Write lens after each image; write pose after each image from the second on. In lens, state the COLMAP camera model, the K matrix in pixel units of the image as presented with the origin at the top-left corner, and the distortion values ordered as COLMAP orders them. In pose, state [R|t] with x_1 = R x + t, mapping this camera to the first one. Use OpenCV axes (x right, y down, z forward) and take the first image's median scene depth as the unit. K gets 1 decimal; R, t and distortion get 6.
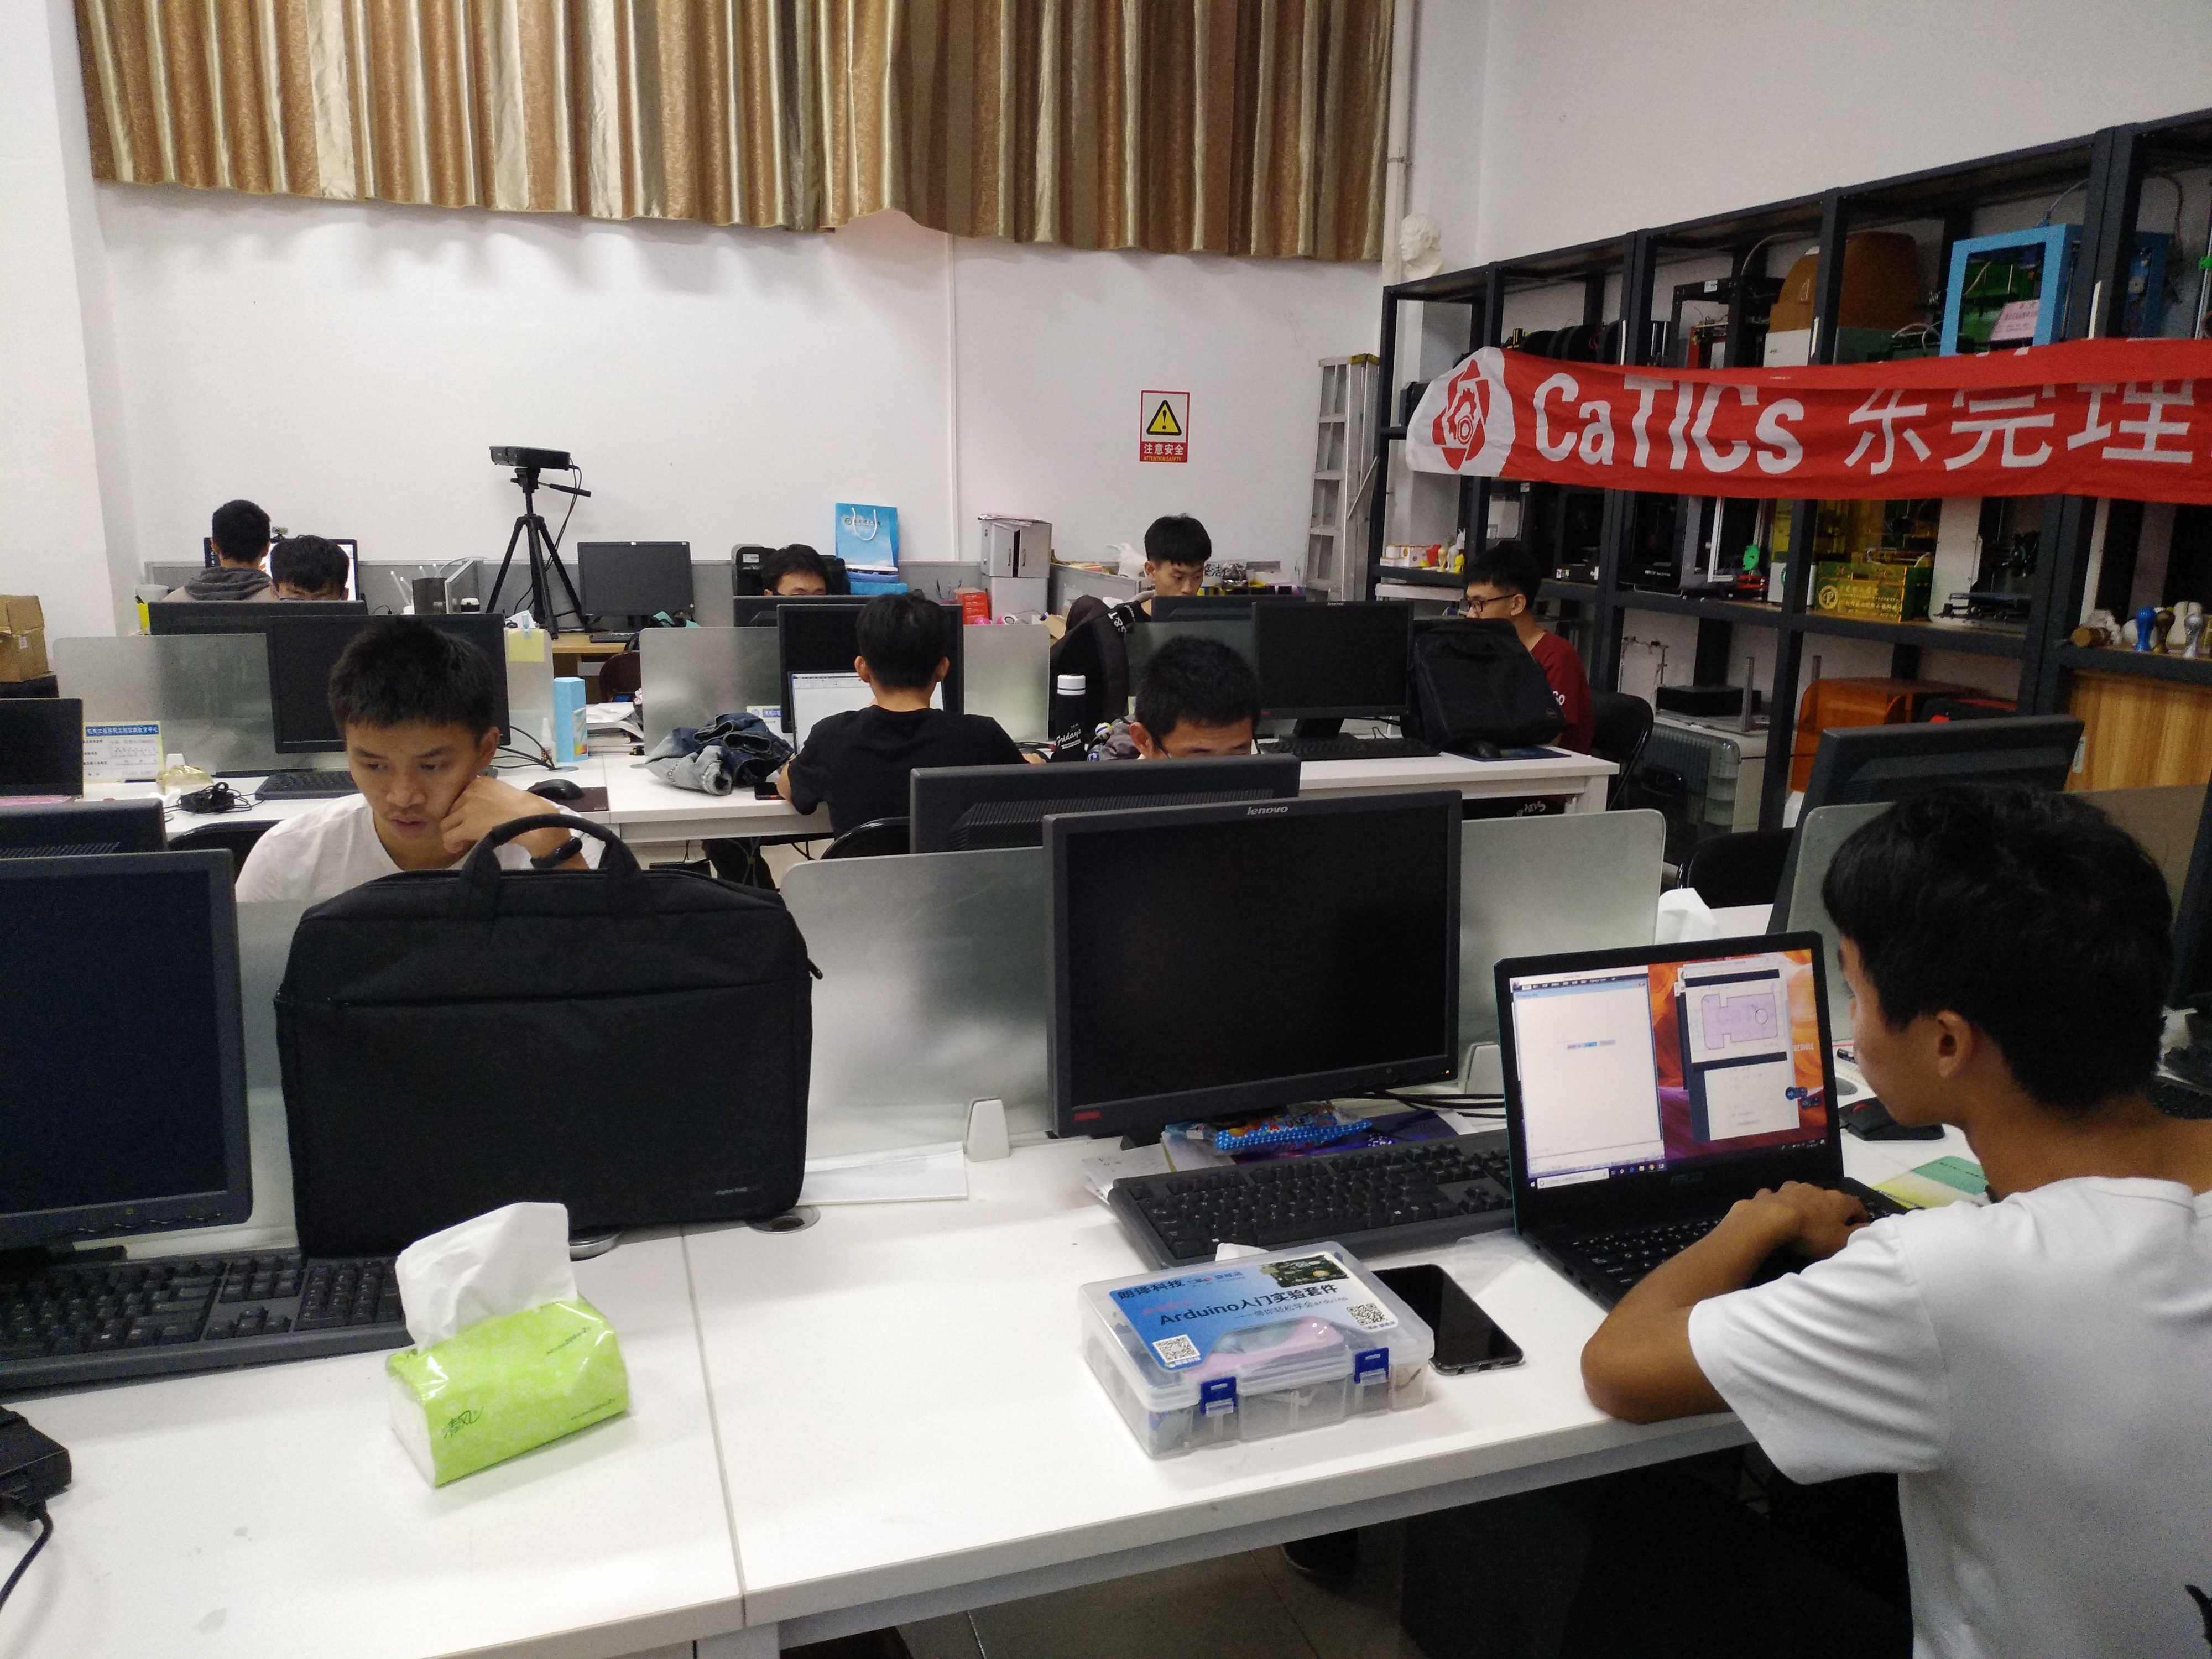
lens RADIAL K [[1712.0, 0, 1106.0], [0, 1712.0, 829.5], [0, 0, 1]] dist [0.032752, 0.001262]
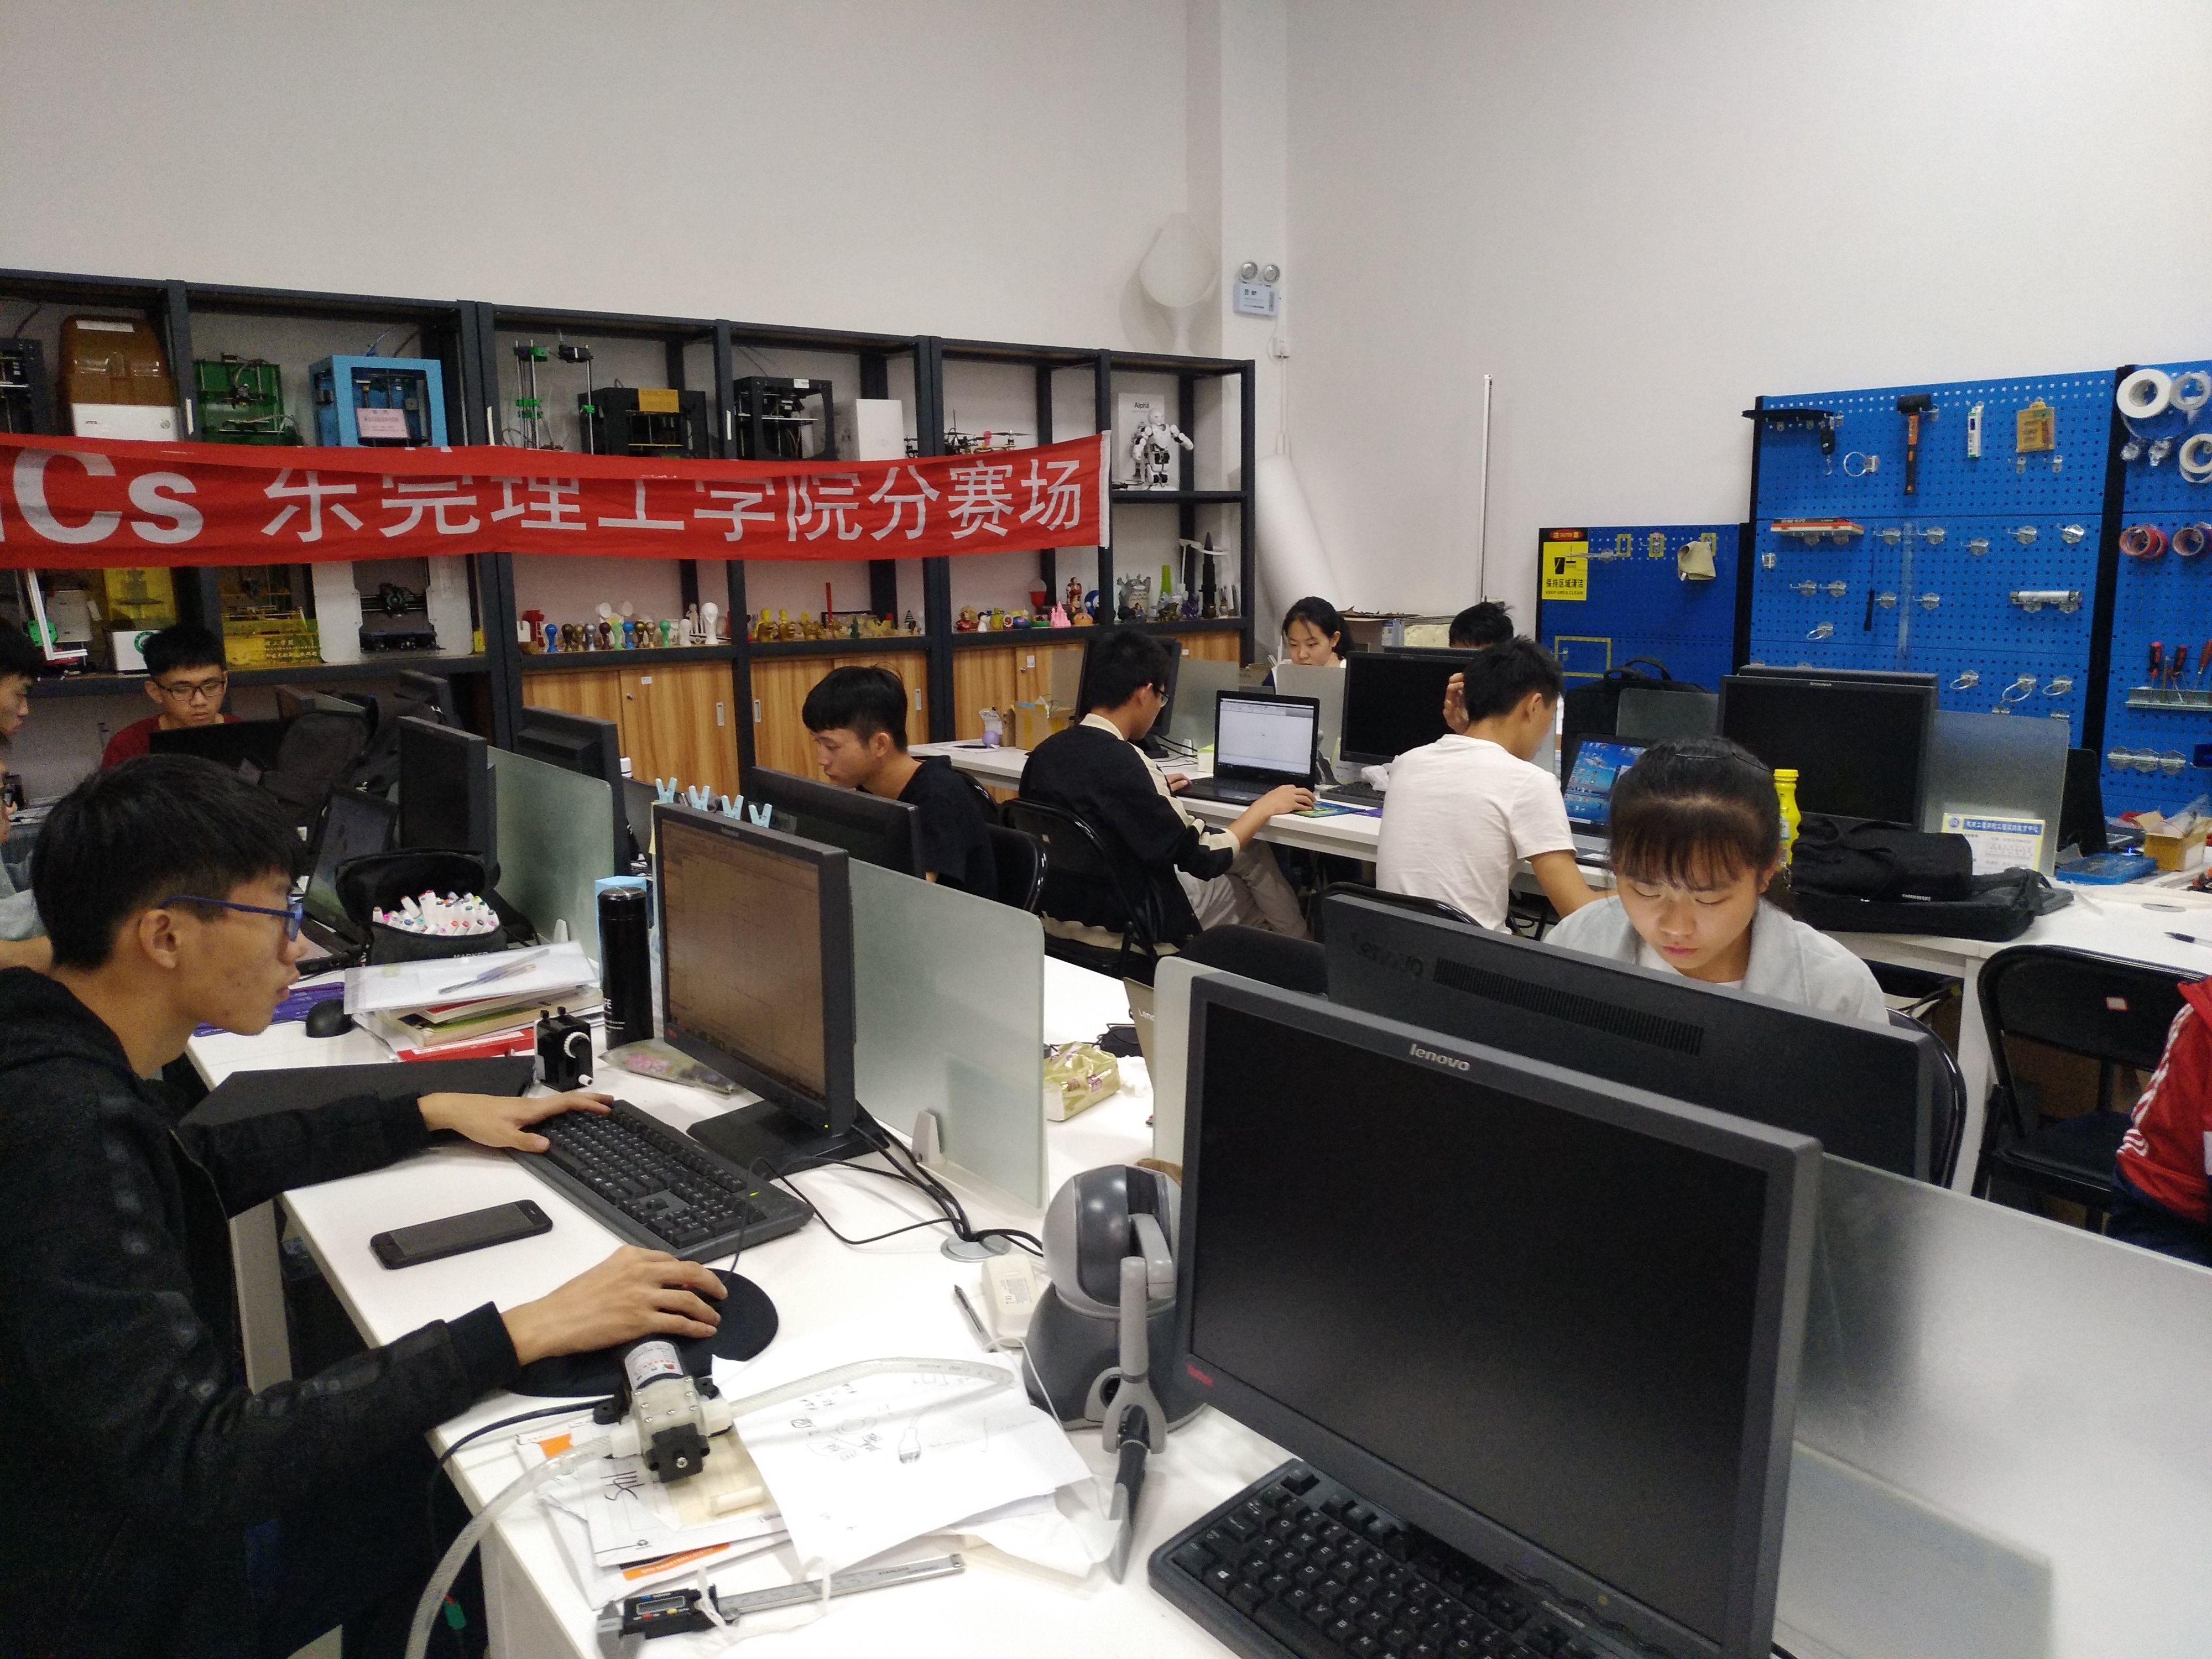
lens RADIAL K [[1712.0, 0, 1106.0], [0, 1712.0, 829.5], [0, 0, 1]] dist [0.032752, 0.001262]
pose [[-0.307210, -0.174953, 0.935422, -0.917435], [0.205590, 0.947542, 0.244739, -0.209044], [-0.929169, 0.267500, -0.255126, 0.904374]]
